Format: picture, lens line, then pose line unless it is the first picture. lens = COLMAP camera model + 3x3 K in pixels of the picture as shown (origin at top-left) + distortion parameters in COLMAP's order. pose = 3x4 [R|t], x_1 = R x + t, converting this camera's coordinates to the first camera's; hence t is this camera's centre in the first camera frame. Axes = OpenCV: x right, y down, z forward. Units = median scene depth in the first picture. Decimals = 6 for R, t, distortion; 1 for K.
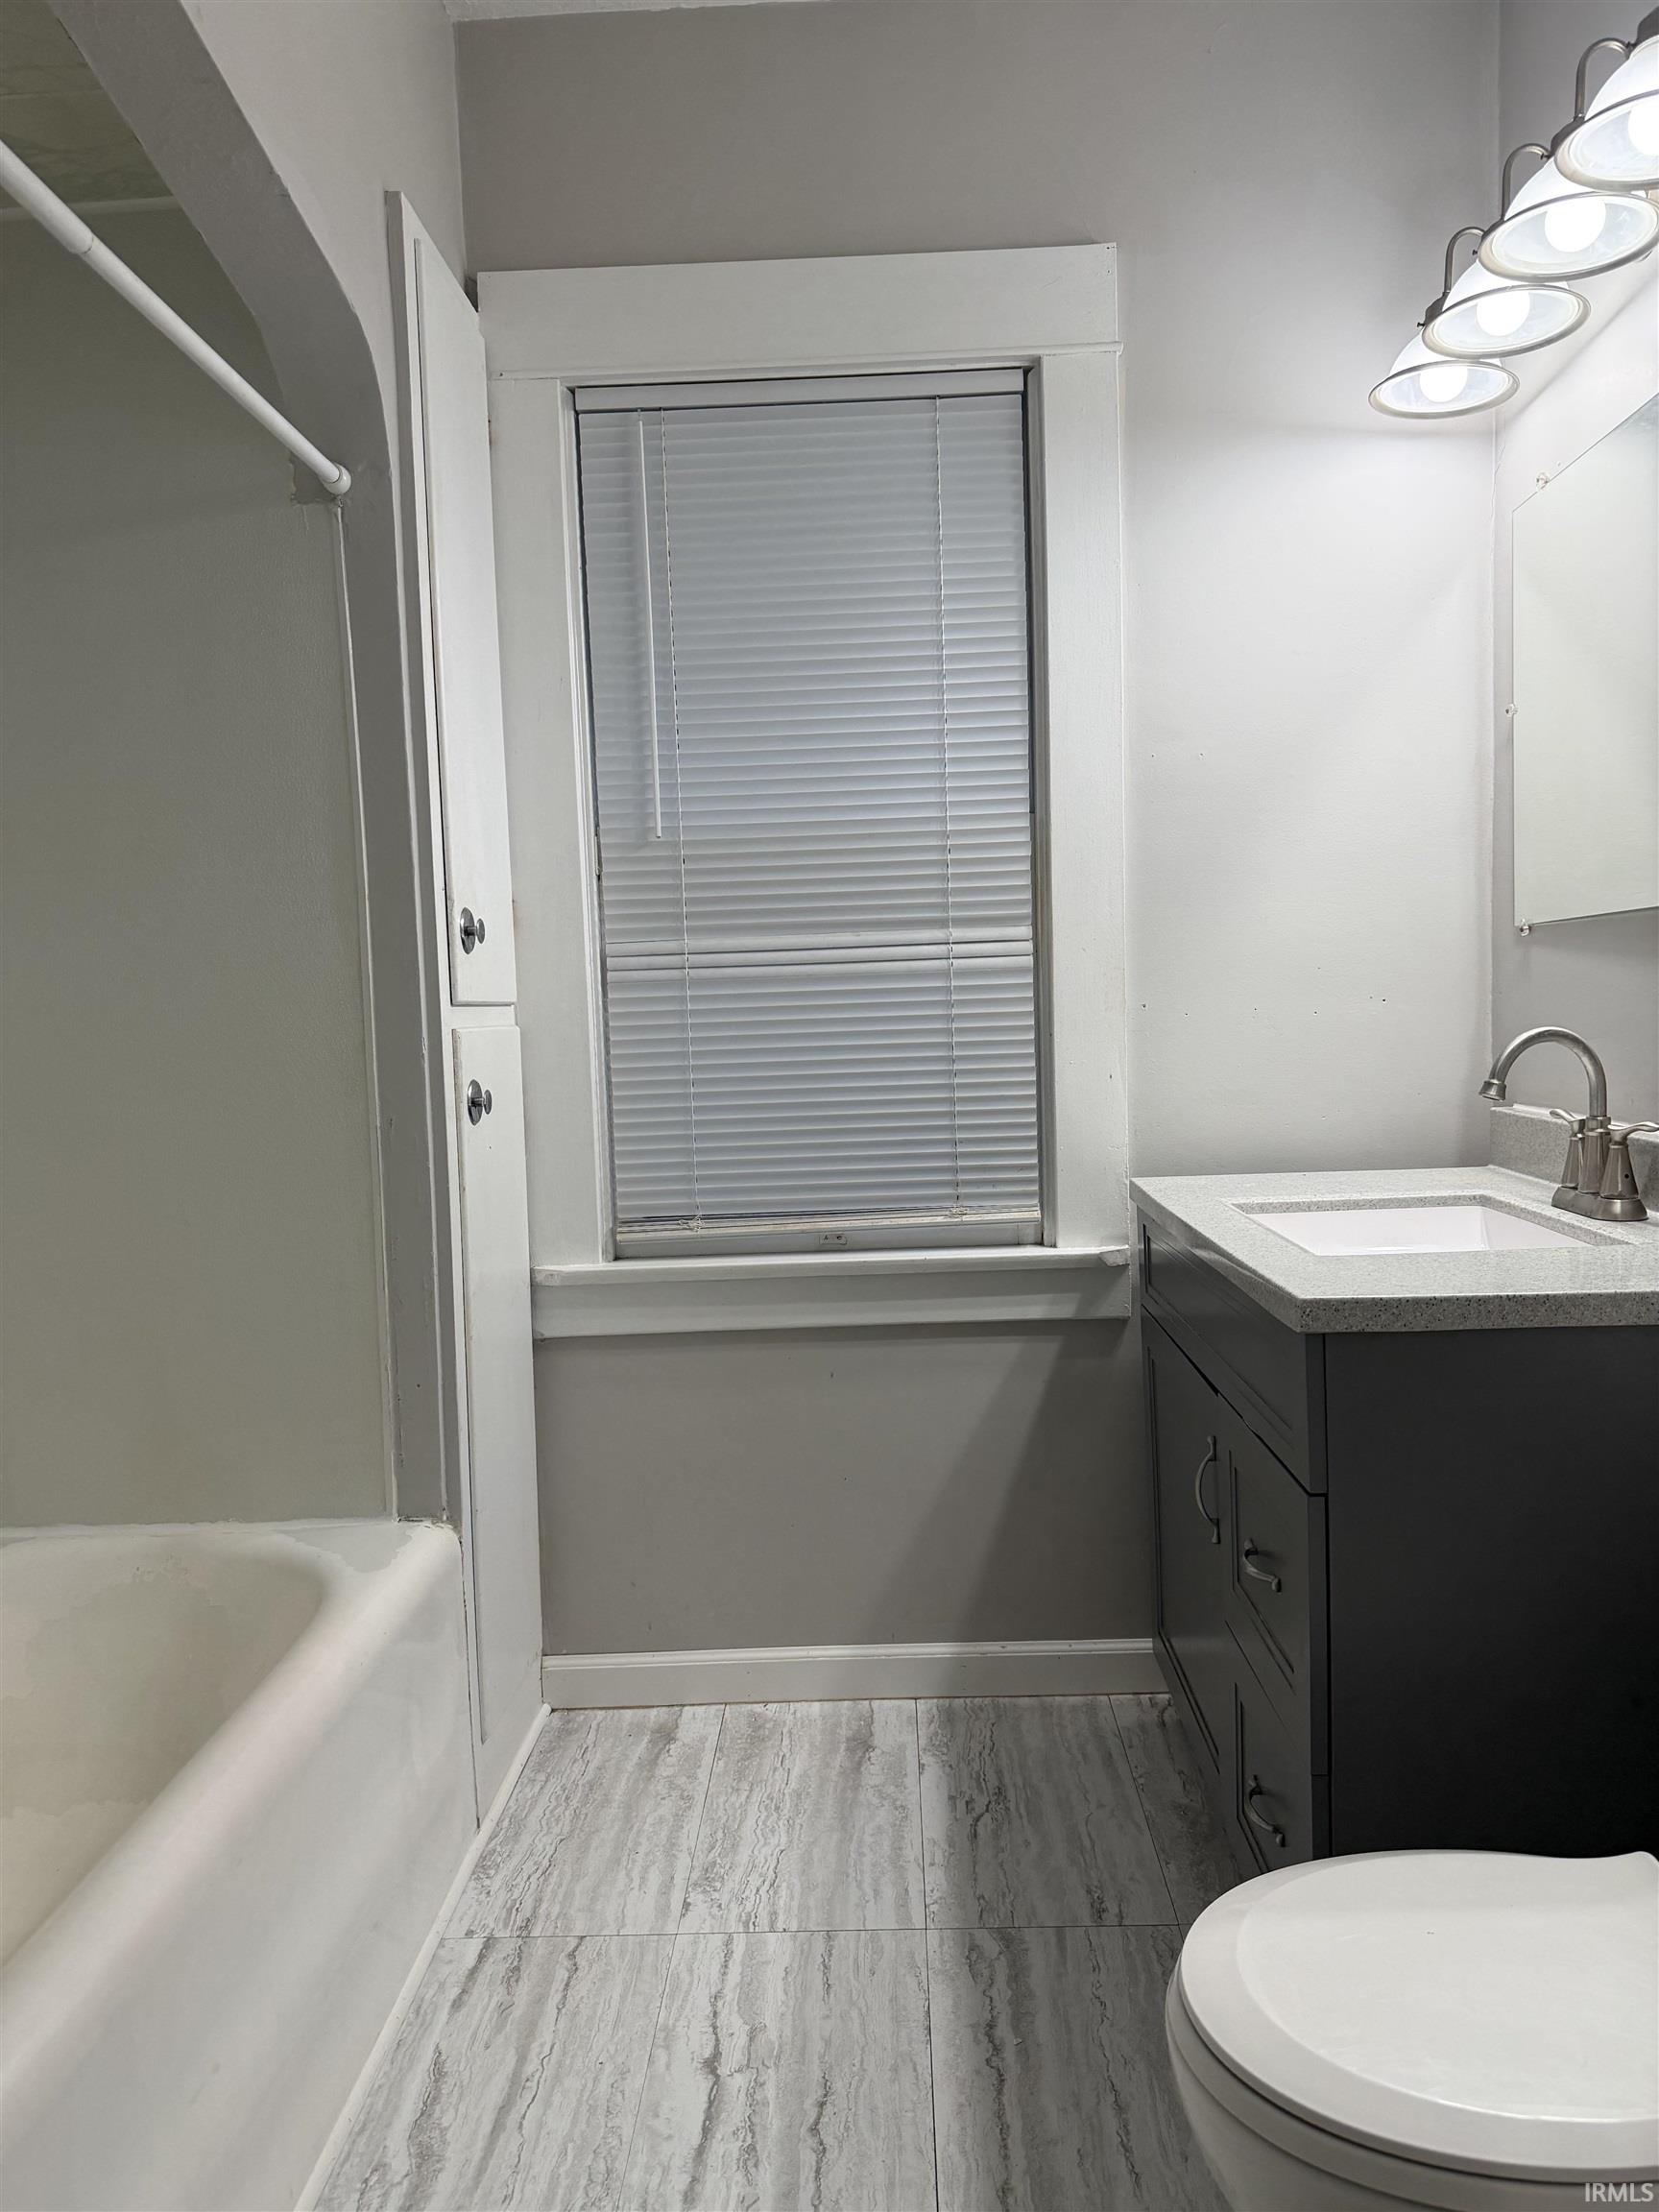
lens RADIAL K [[1518.0, 0, 829.5], [0, 1518.0, 1106.0], [0, 0, 1]] dist [0.002690, -0.001521]
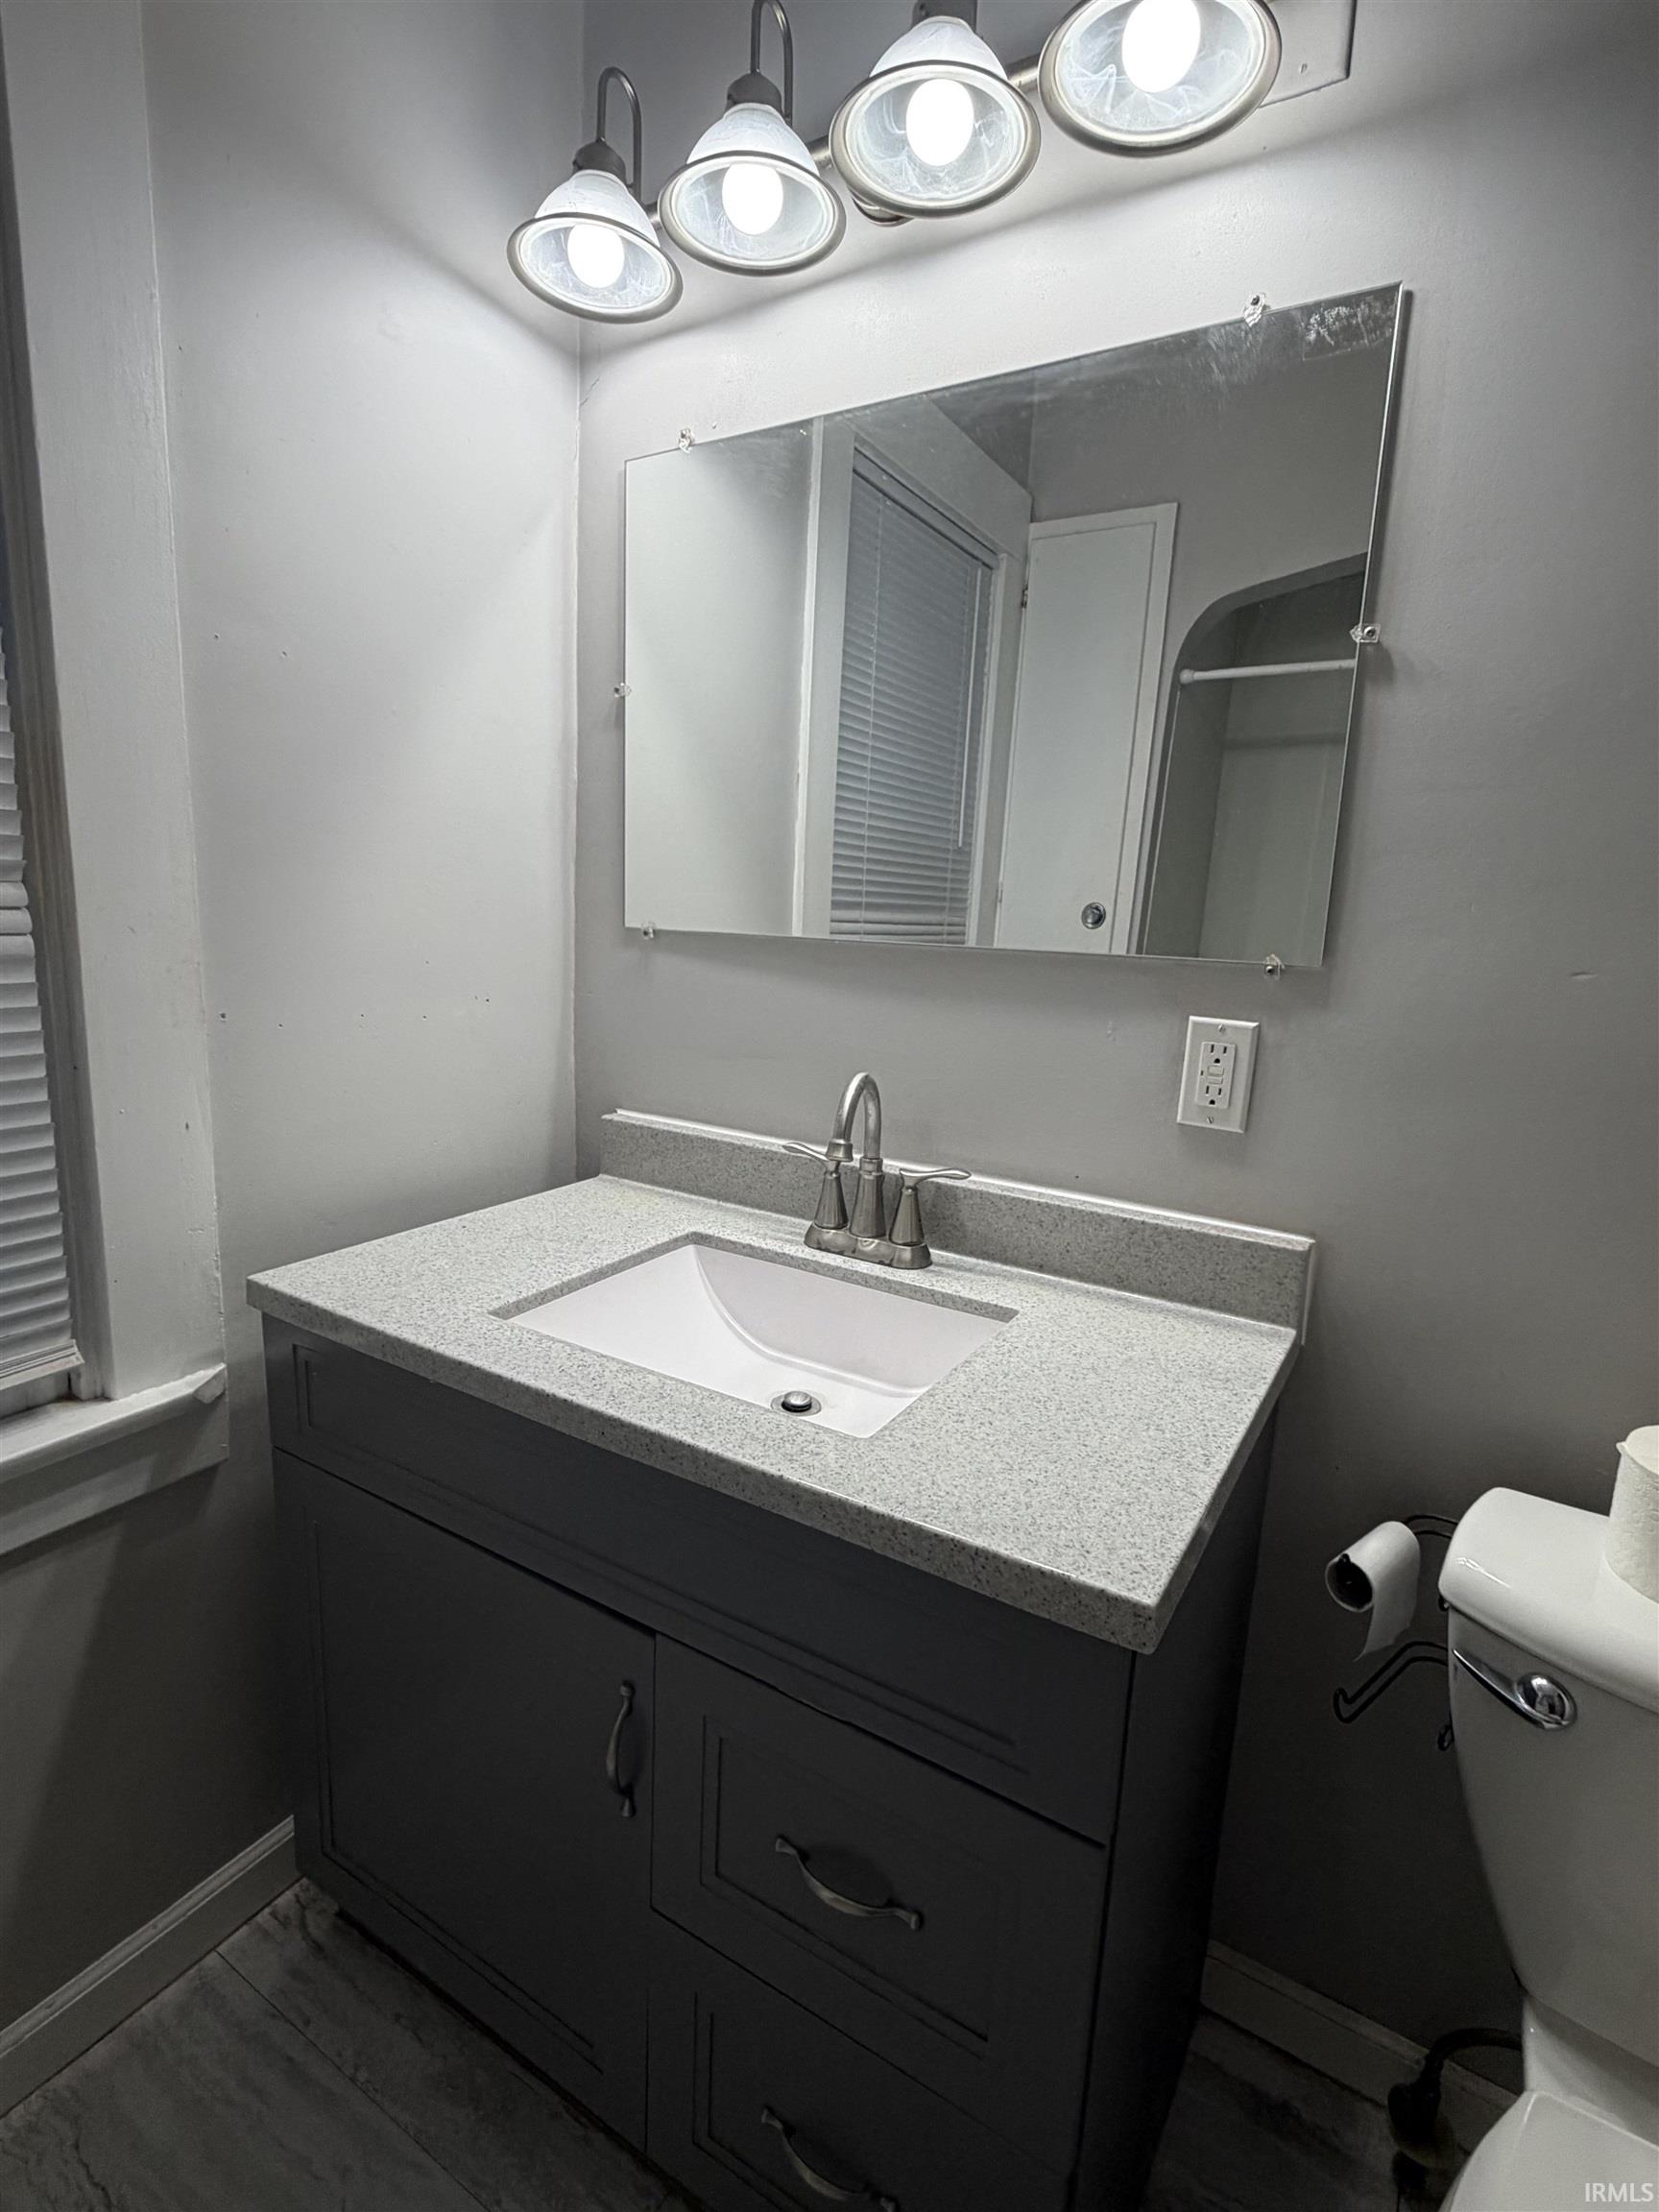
lens RADIAL K [[1088.4, 0, 829.5], [0, 1088.4, 1106.0], [0, 0, 1]] dist [-0.001495, -0.002891]
pose [[0.487184, -0.105175, 0.866943, -0.089618], [-0.002323, 0.992562, 0.121720, -0.088802], [-0.873296, -0.061314, 0.483316, 0.543070]]
